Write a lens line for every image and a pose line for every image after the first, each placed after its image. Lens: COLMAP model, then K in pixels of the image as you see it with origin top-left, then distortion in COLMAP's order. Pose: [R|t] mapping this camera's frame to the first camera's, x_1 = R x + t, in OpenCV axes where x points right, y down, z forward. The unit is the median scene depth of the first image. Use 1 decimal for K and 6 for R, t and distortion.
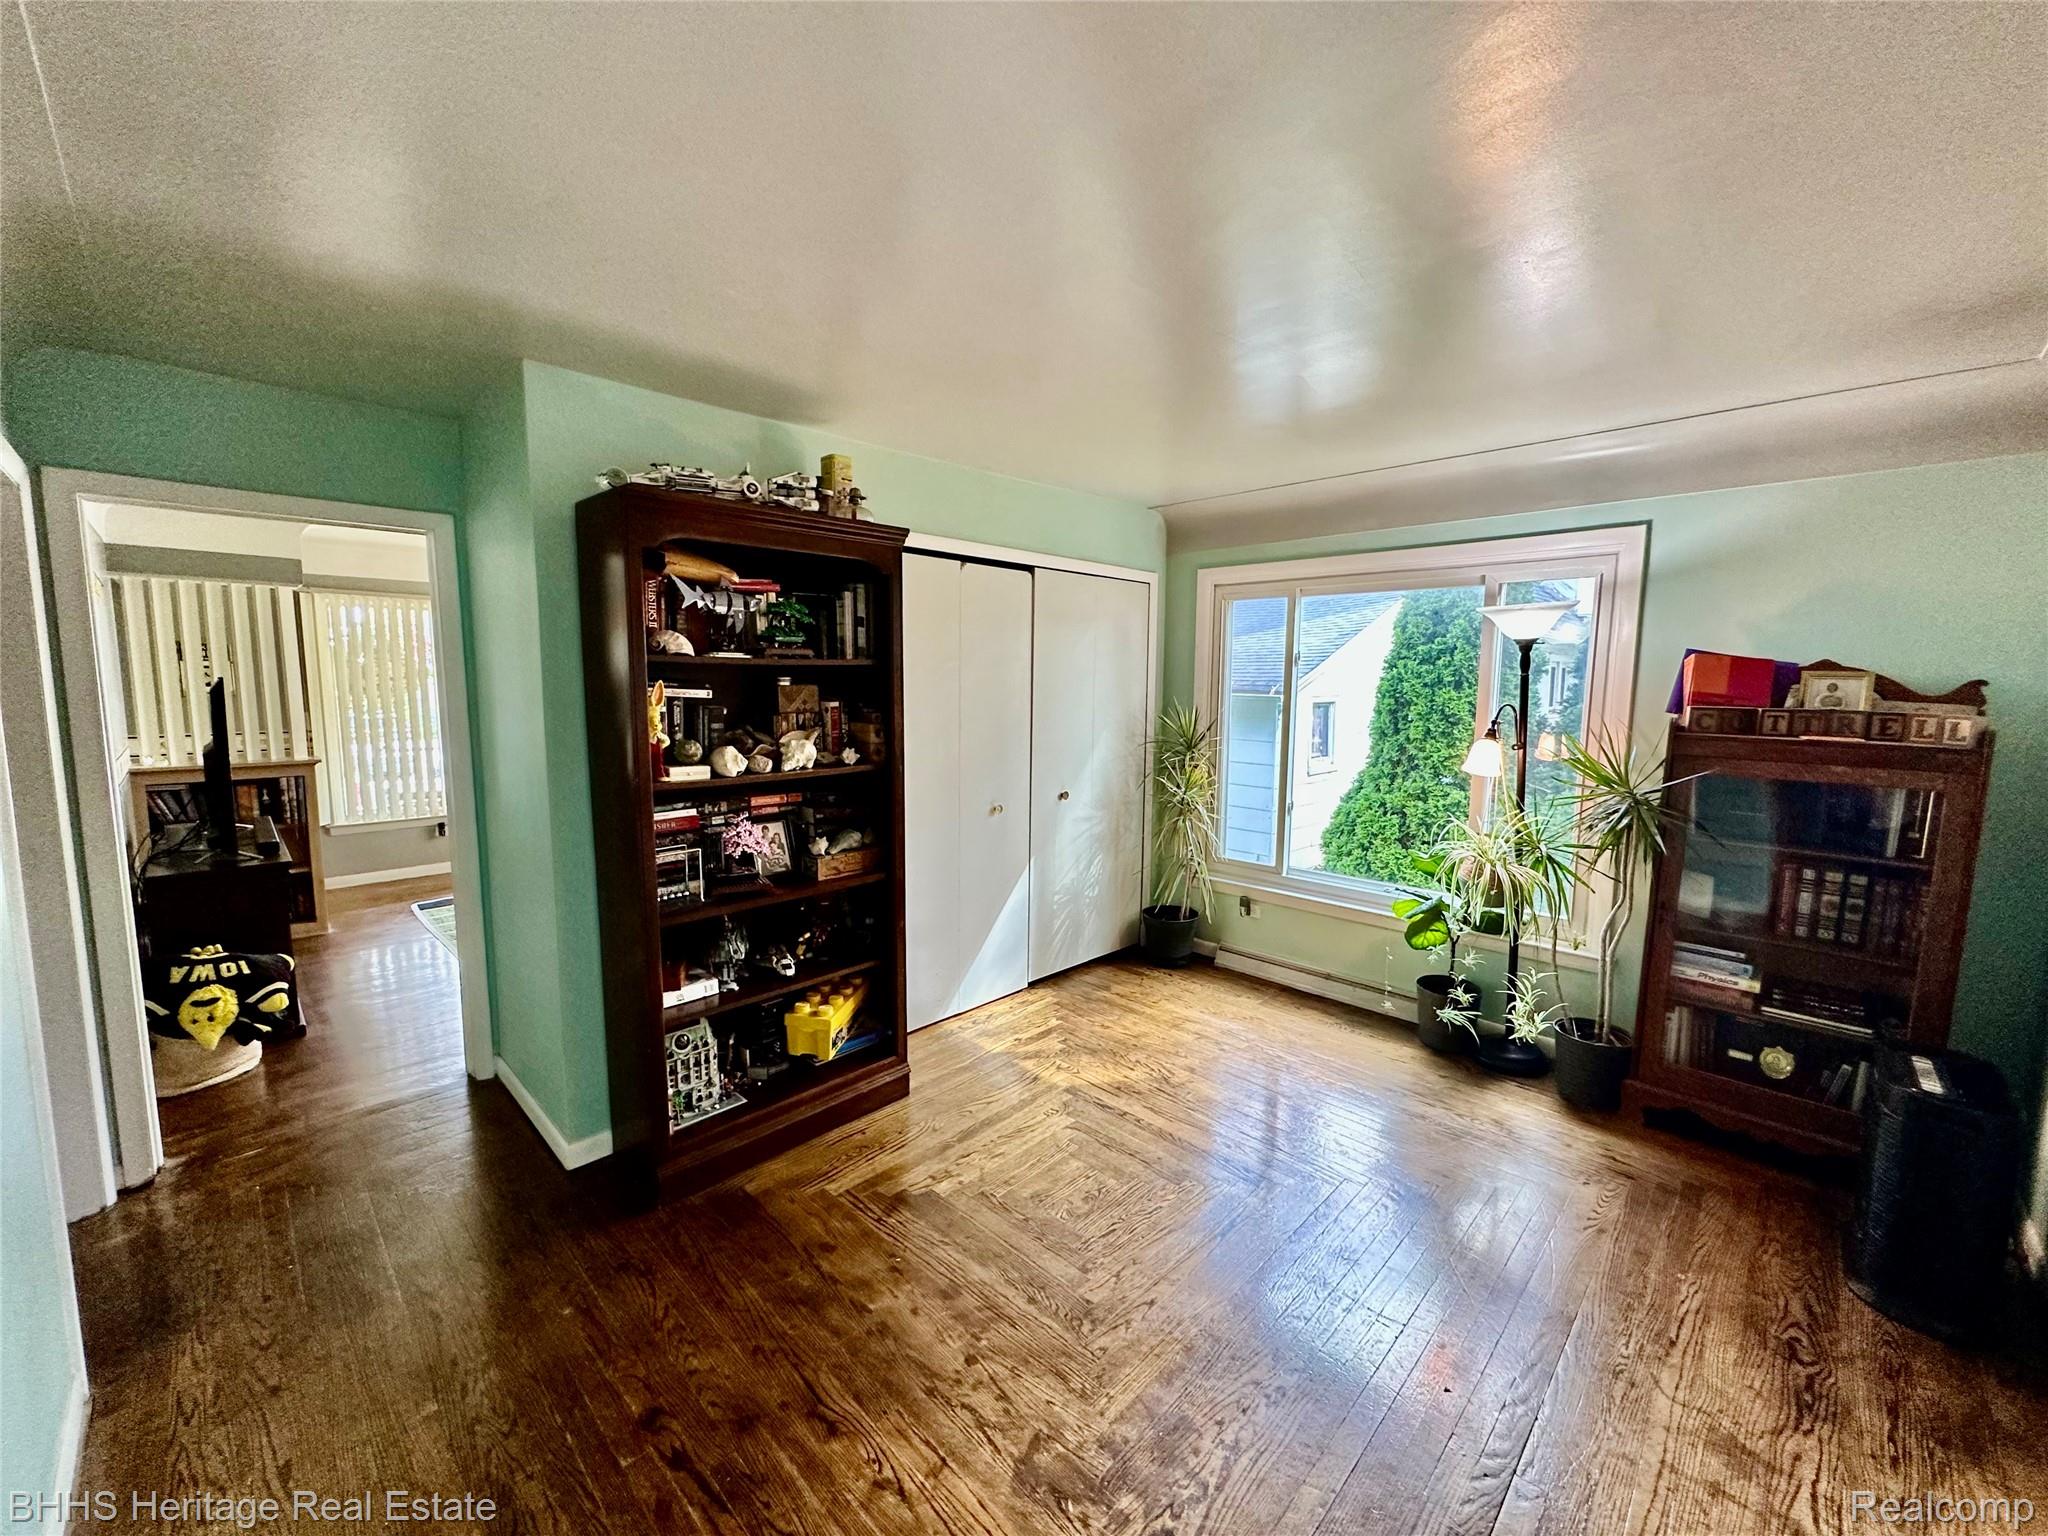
lens RADIAL K [[816.3, 0, 1022.6], [0, 816.3, 769.6], [0, 0, 1]] dist [-0.004189, 0.000959]
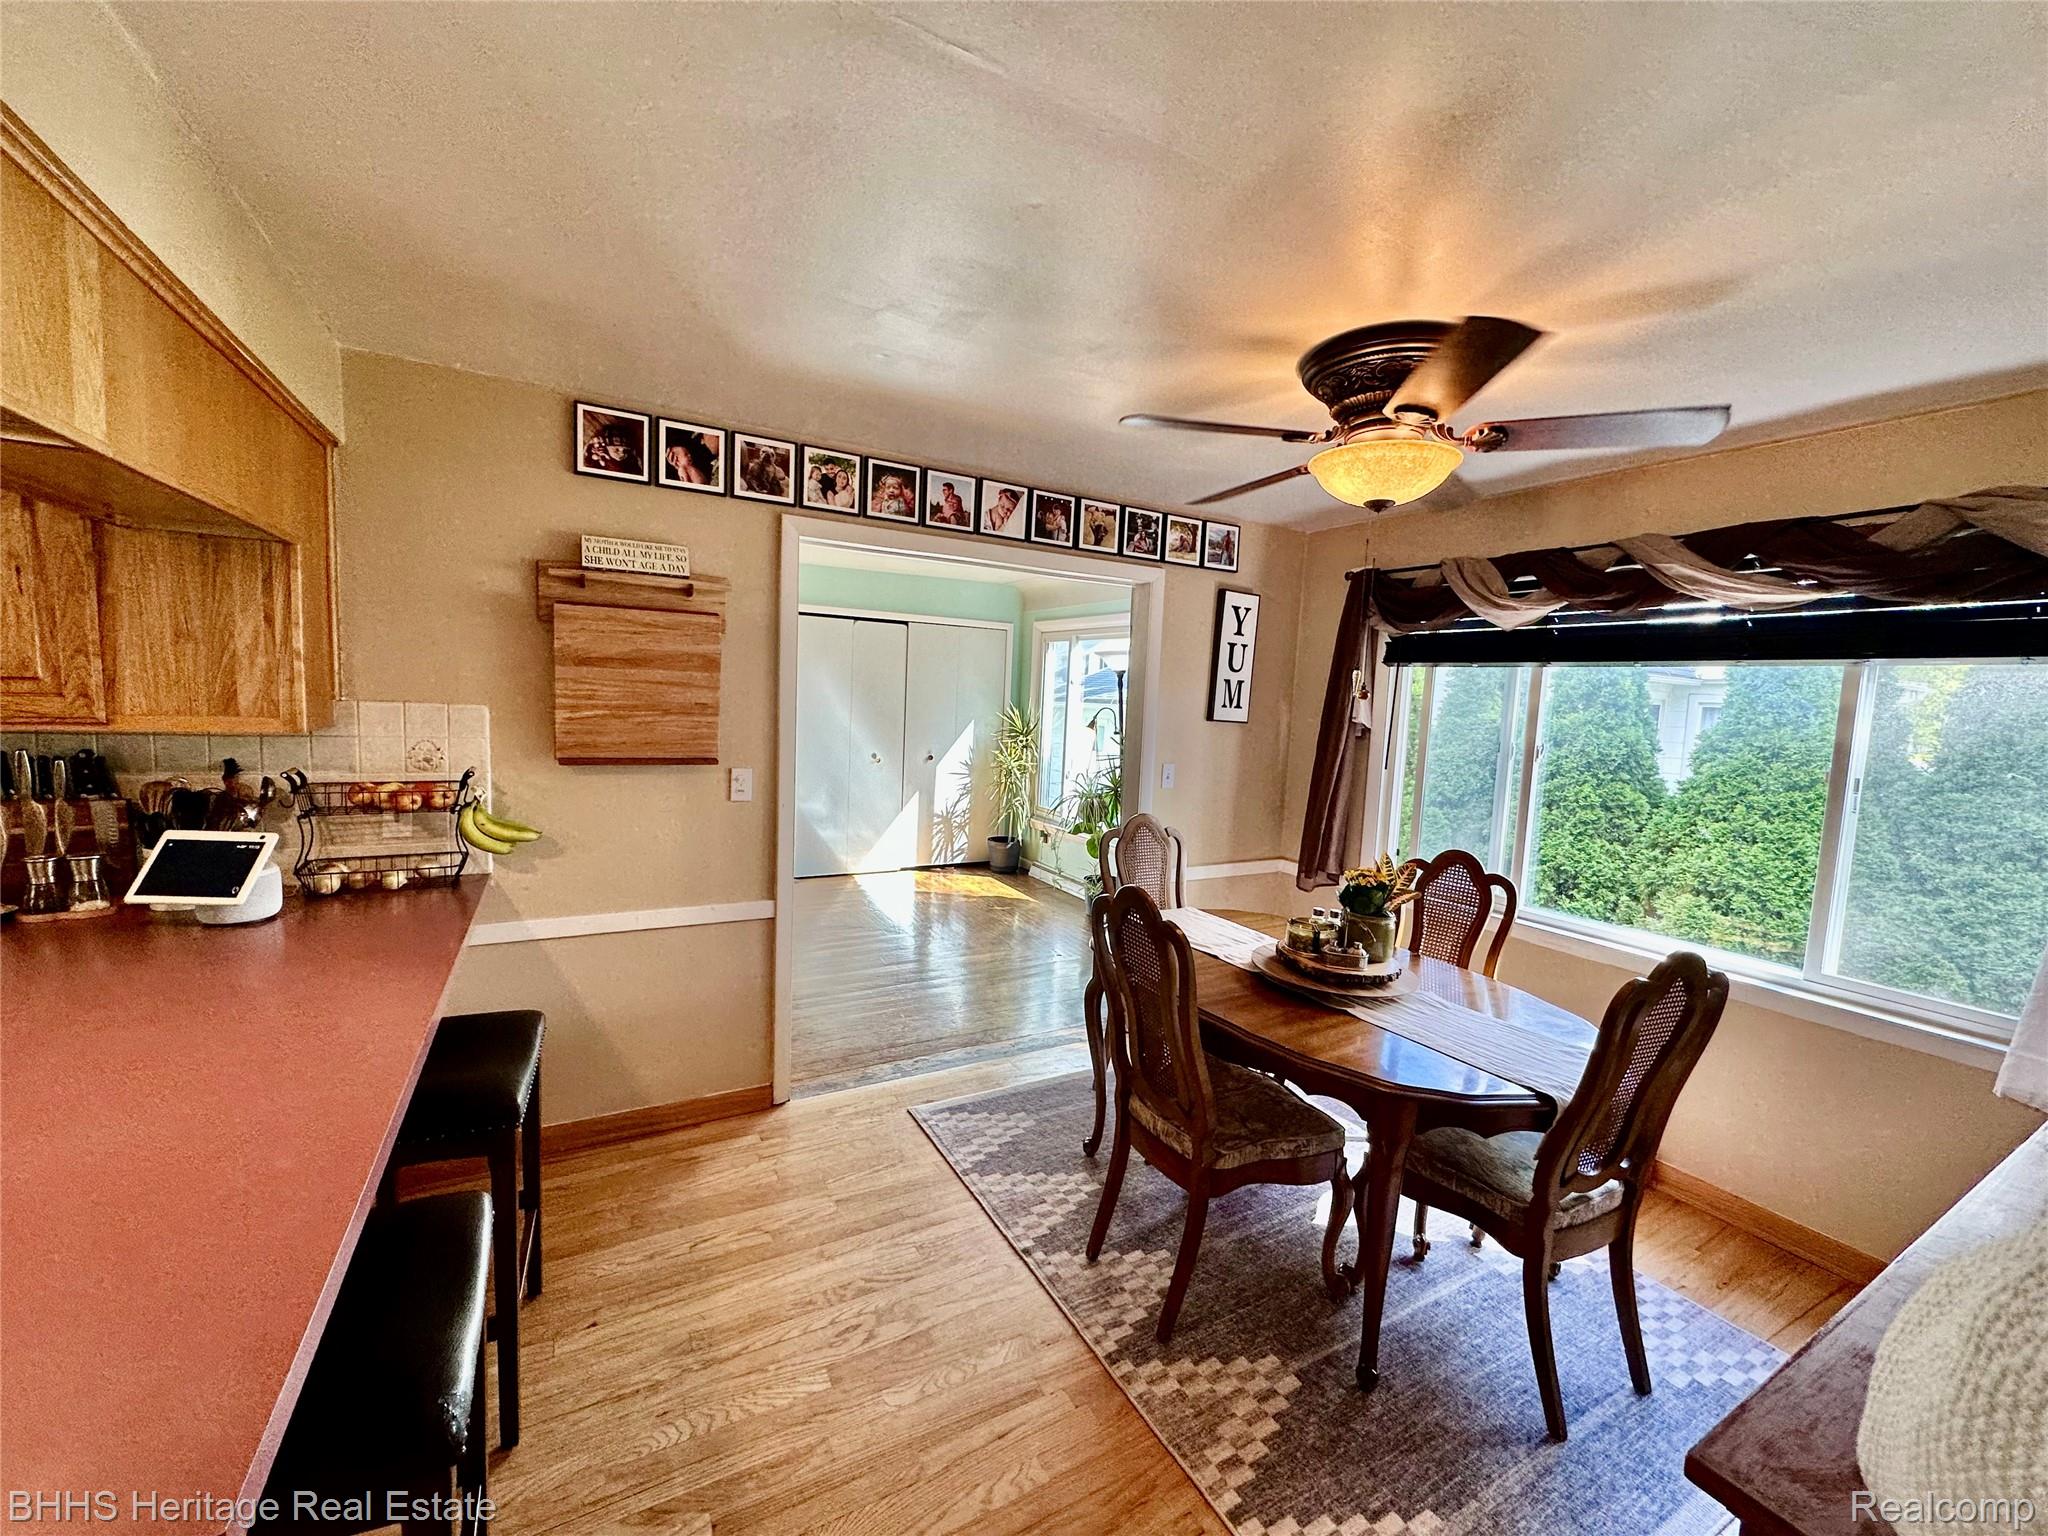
lens RADIAL K [[816.3, 0, 1022.6], [0, 816.3, 769.6], [0, 0, 1]] dist [-0.004189, 0.000959]
pose [[0.958825, 0.059161, -0.277766, 0.652119], [-0.066697, 0.997615, -0.017753, 0.067965], [0.276053, 0.035549, 0.960485, -0.508711]]
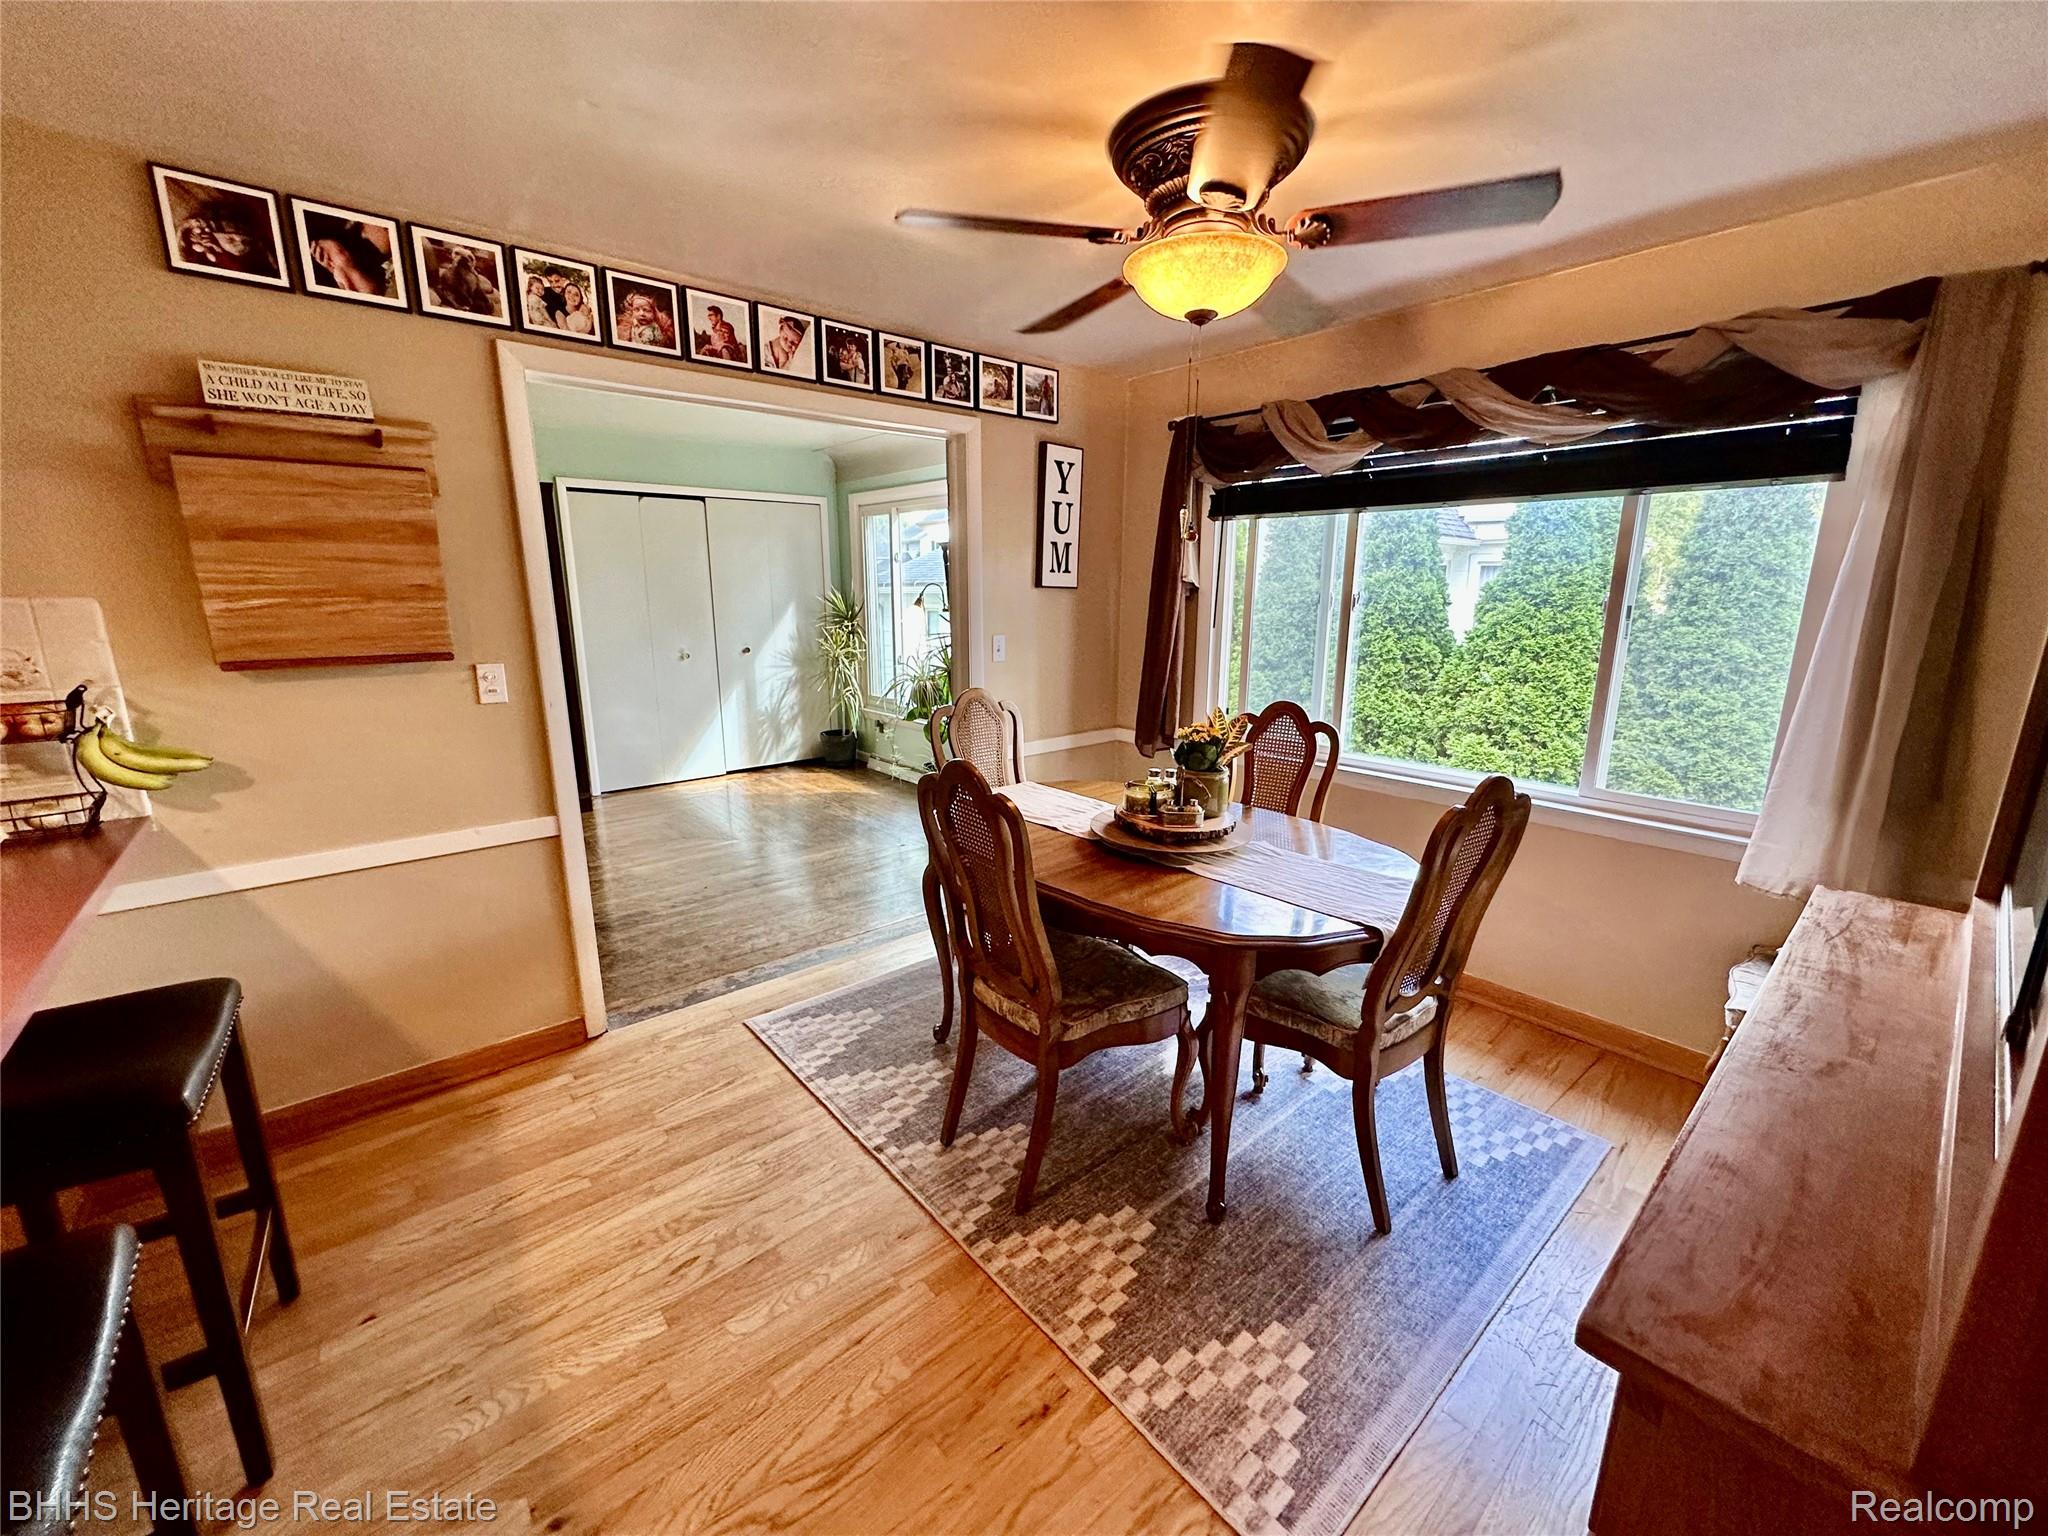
lens RADIAL K [[816.3, 0, 1022.6], [0, 816.3, 769.6], [0, 0, 1]] dist [-0.004189, 0.000959]
pose [[0.996127, 0.011225, -0.087211, 0.656963], [-0.001591, 0.993957, 0.109760, 0.080166], [0.087916, -0.109196, 0.990125, -0.457784]]
